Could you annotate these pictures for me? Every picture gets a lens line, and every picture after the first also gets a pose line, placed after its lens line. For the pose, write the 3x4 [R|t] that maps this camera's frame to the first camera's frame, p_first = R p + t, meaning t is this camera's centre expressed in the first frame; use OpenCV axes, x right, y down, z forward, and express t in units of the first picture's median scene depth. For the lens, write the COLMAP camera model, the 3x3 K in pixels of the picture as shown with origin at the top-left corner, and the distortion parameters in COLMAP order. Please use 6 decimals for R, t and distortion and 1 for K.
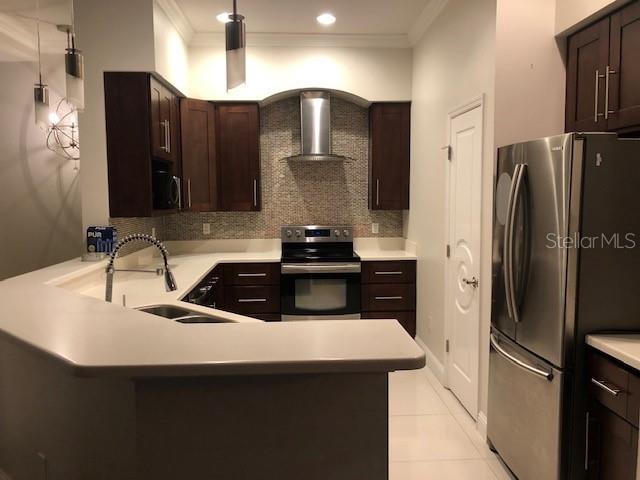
lens RADIAL K [[523.3, 0, 319.2], [0, 523.3, 237.1], [0, 0, 1]] dist [0.013010, 0.001128]
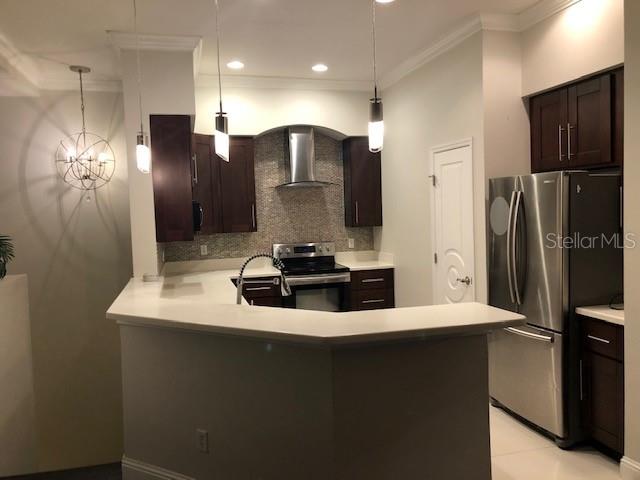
lens RADIAL K [[523.3, 0, 319.2], [0, 523.3, 237.1], [0, 0, 1]] dist [0.013010, 0.001128]
pose [[0.978030, -0.036705, 0.205209, -0.212878], [0.043729, 0.998599, -0.029797, 0.000886], [-0.203827, 0.038116, 0.978265, -0.129022]]
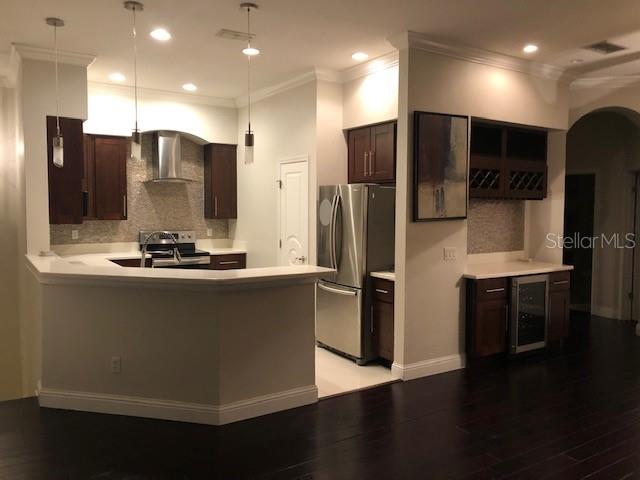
lens RADIAL K [[525.6, 0, 330.3], [0, 525.6, 239.6], [0, 0, 1]] dist [0.040255, 0.000152]
pose [[0.861025, -0.020380, 0.508154, -0.345530], [0.029793, 0.999502, -0.010396, 0.027016], [-0.507689, 0.024091, 0.861204, -0.379667]]
